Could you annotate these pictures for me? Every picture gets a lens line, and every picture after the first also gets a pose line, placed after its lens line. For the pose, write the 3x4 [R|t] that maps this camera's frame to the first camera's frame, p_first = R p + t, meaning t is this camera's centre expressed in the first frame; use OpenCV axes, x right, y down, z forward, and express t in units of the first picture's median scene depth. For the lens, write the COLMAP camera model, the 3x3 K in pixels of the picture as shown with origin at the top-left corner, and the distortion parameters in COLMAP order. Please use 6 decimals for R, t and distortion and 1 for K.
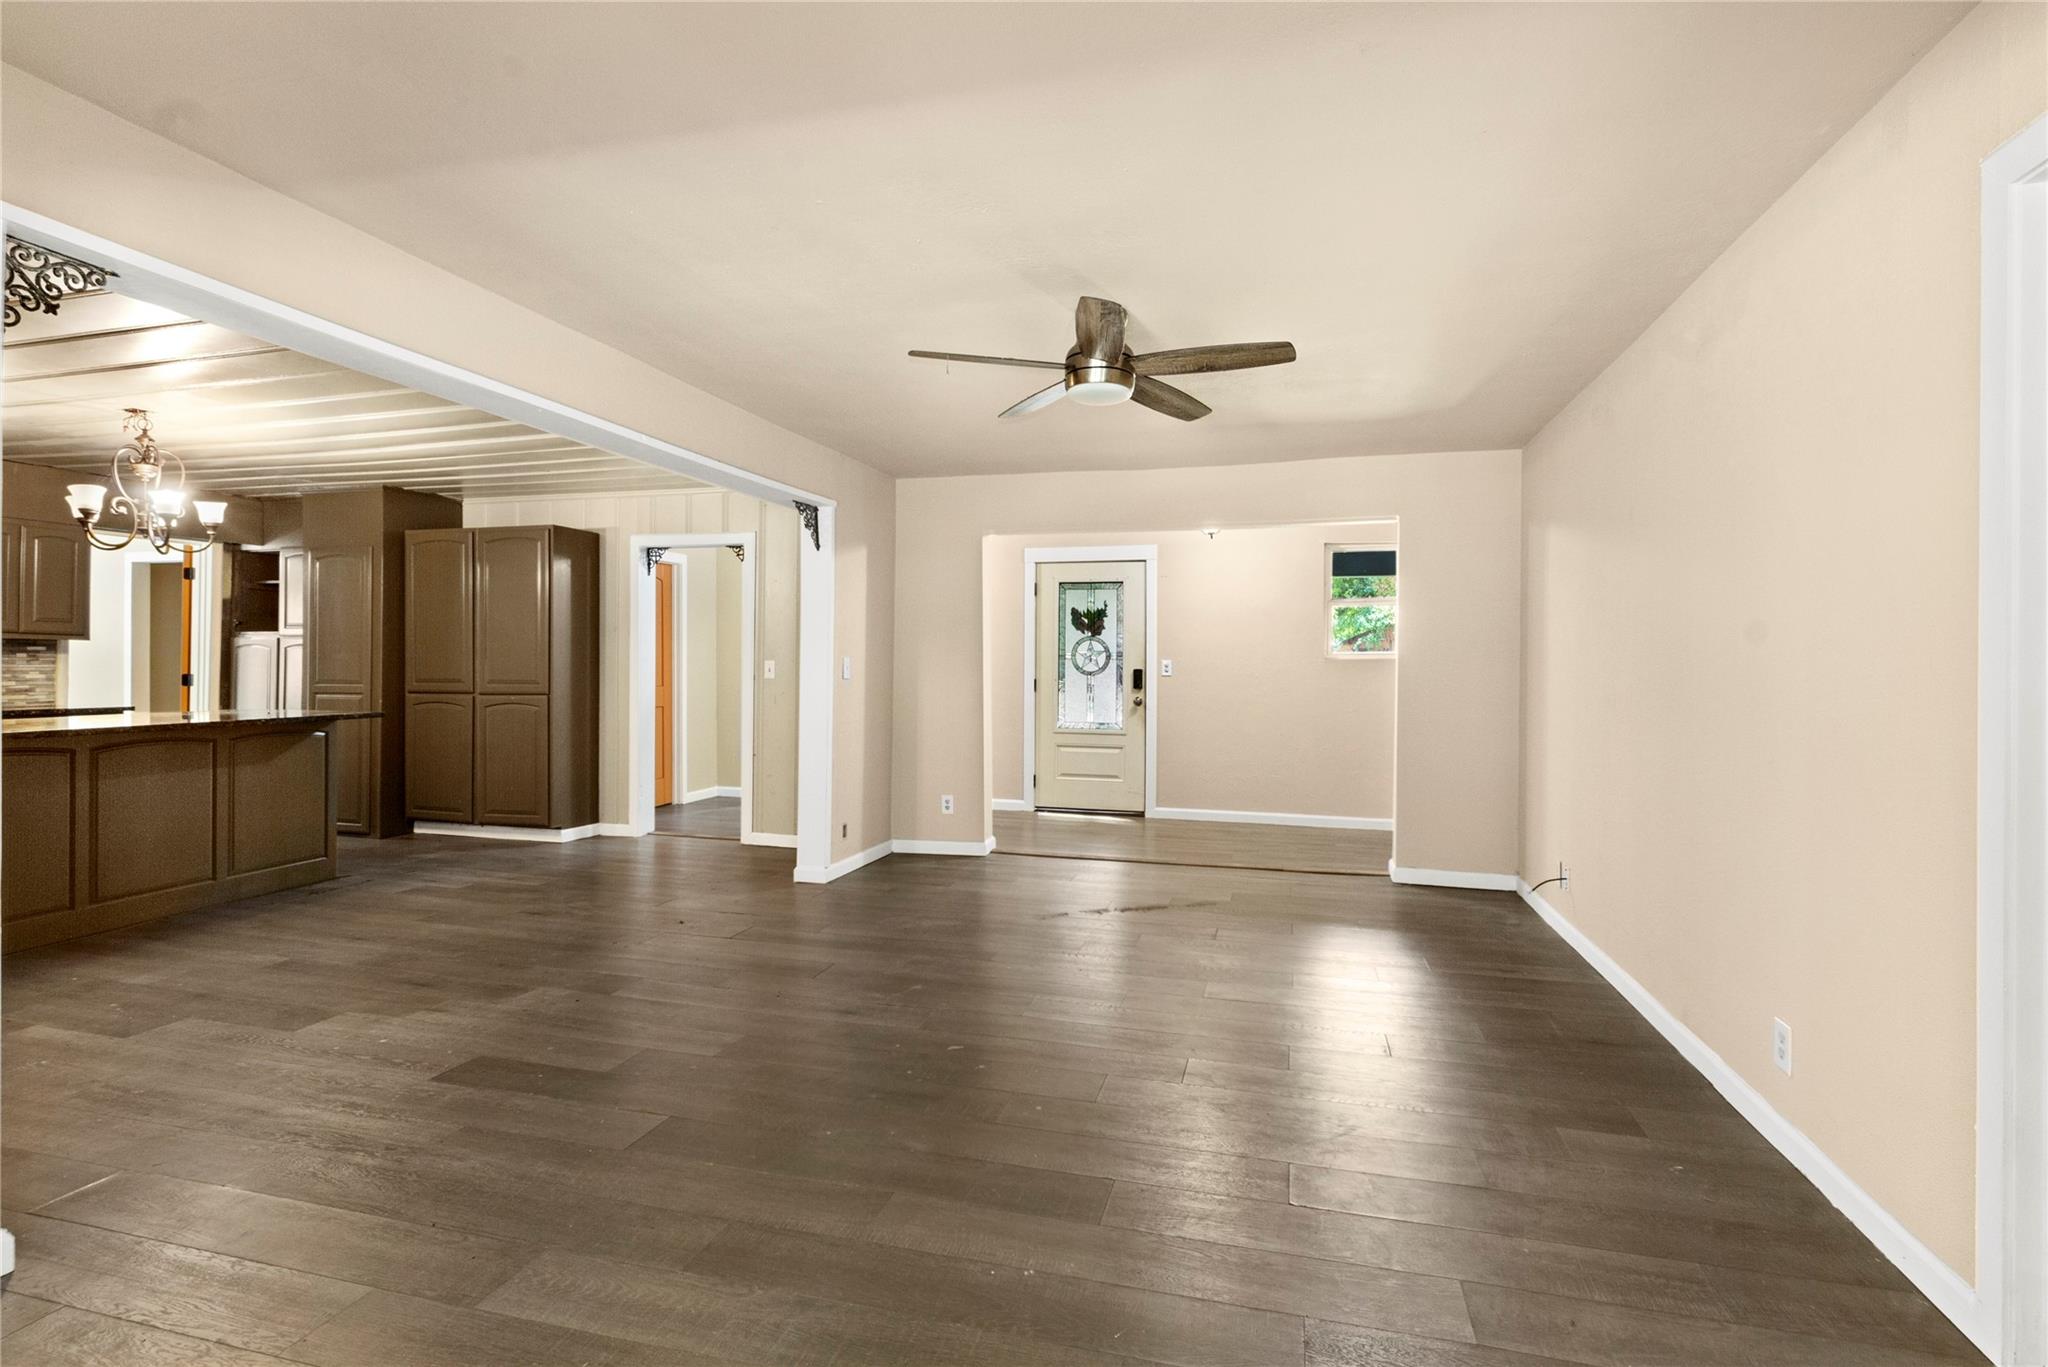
lens RADIAL K [[971.5, 0, 1028.2], [0, 971.5, 666.1], [0, 0, 1]] dist [0.005925, 0.000935]
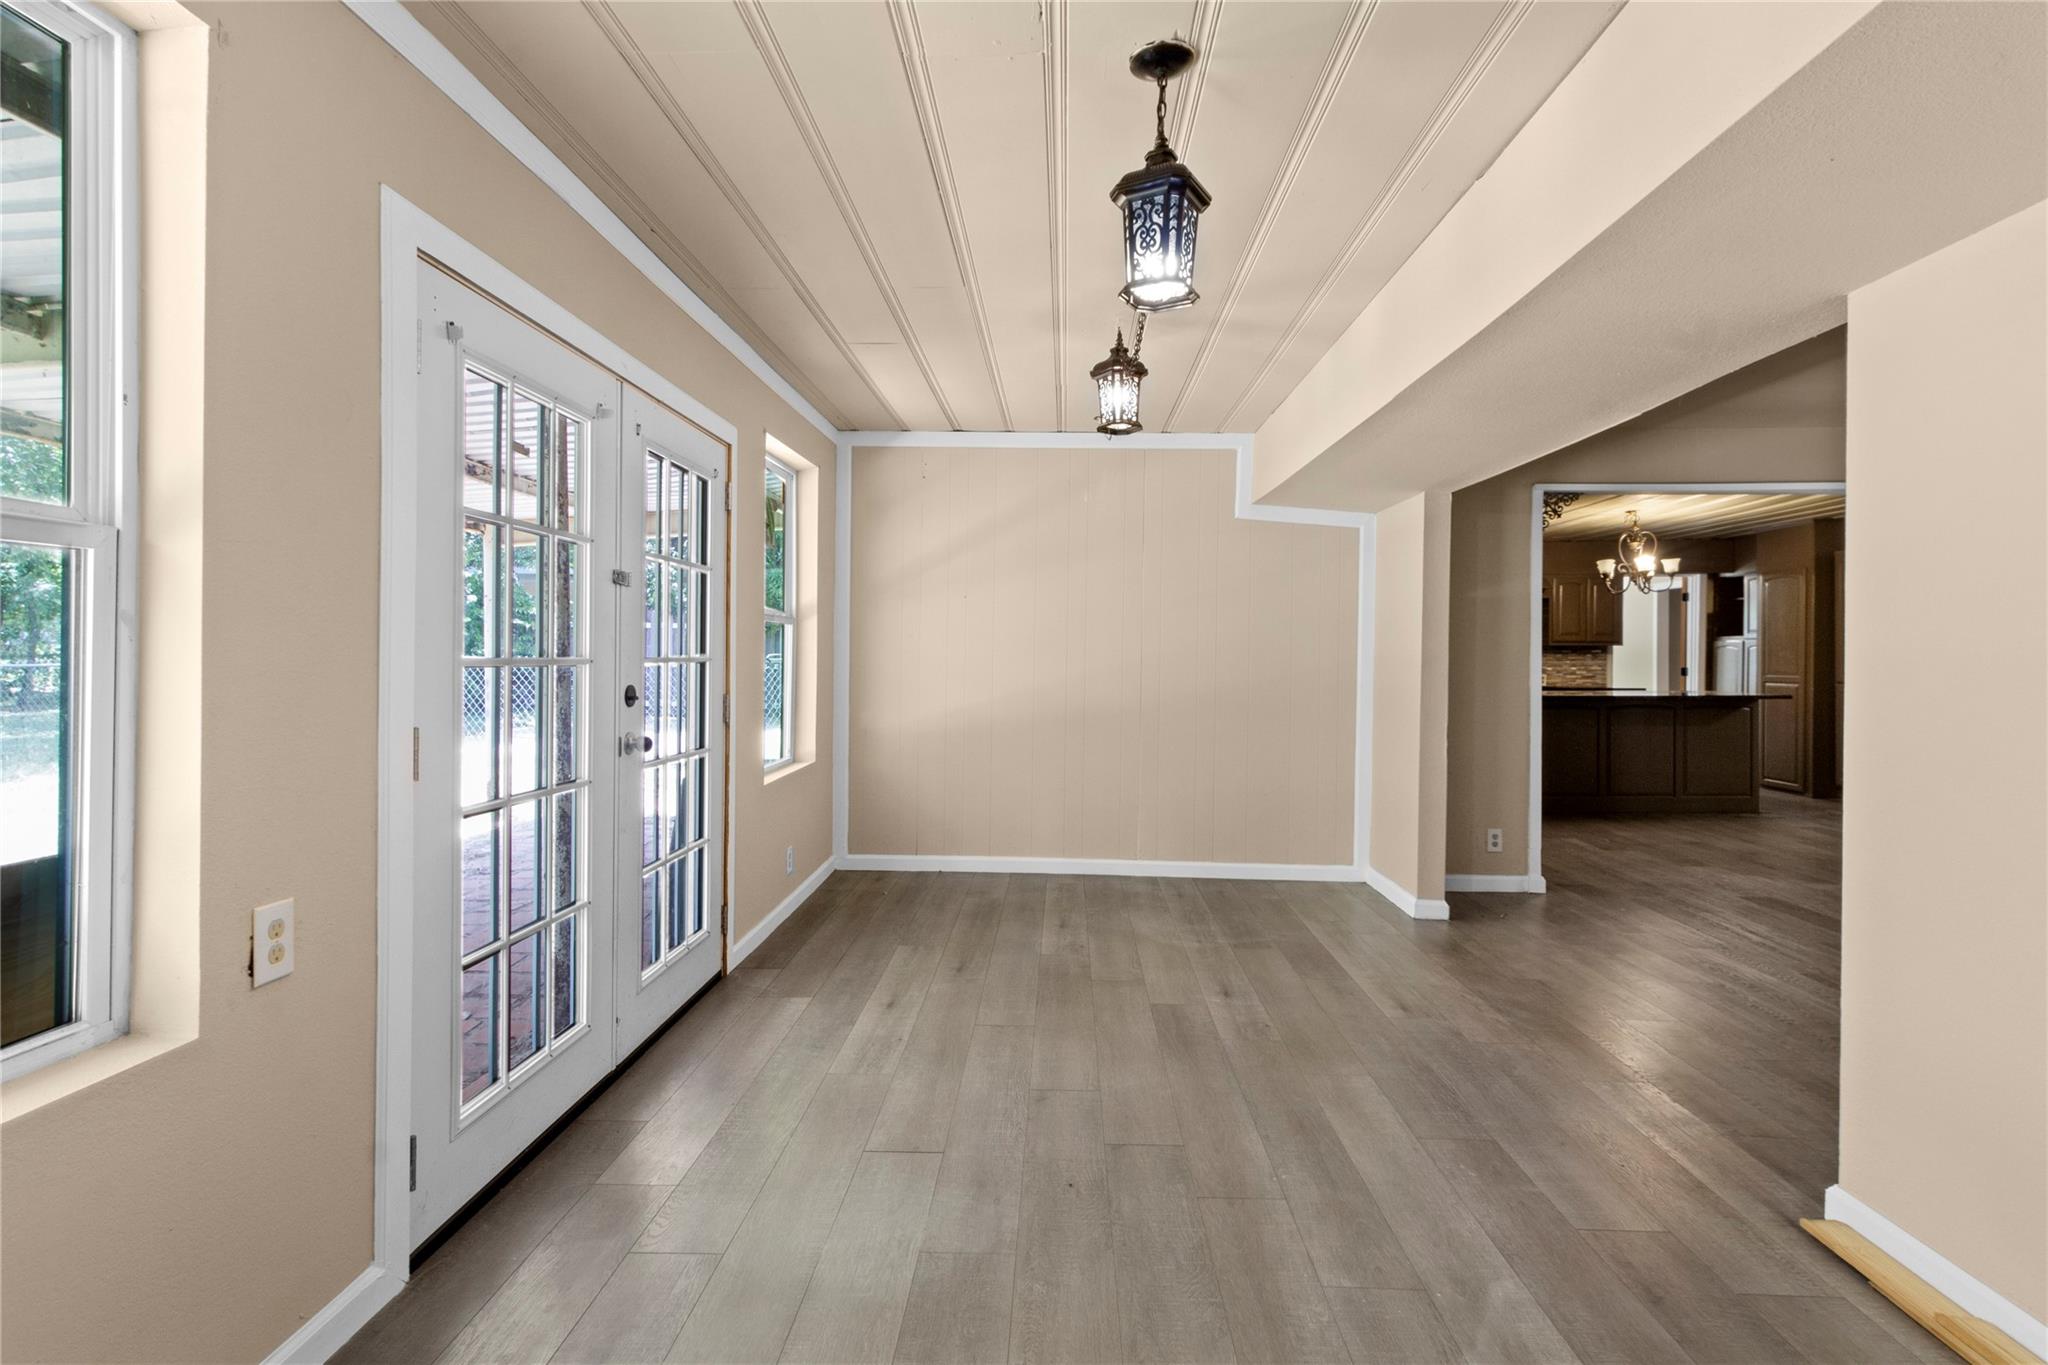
lens RADIAL K [[971.5, 0, 1025.6], [0, 971.5, 662.0], [0, 0, 1]] dist [0.005925, 0.000935]
pose [[0.210967, -0.003517, -0.977487, 0.347542], [0.003921, 0.999989, -0.002752, 0.000550], [0.977485, -0.003253, 0.210978, -0.257664]]
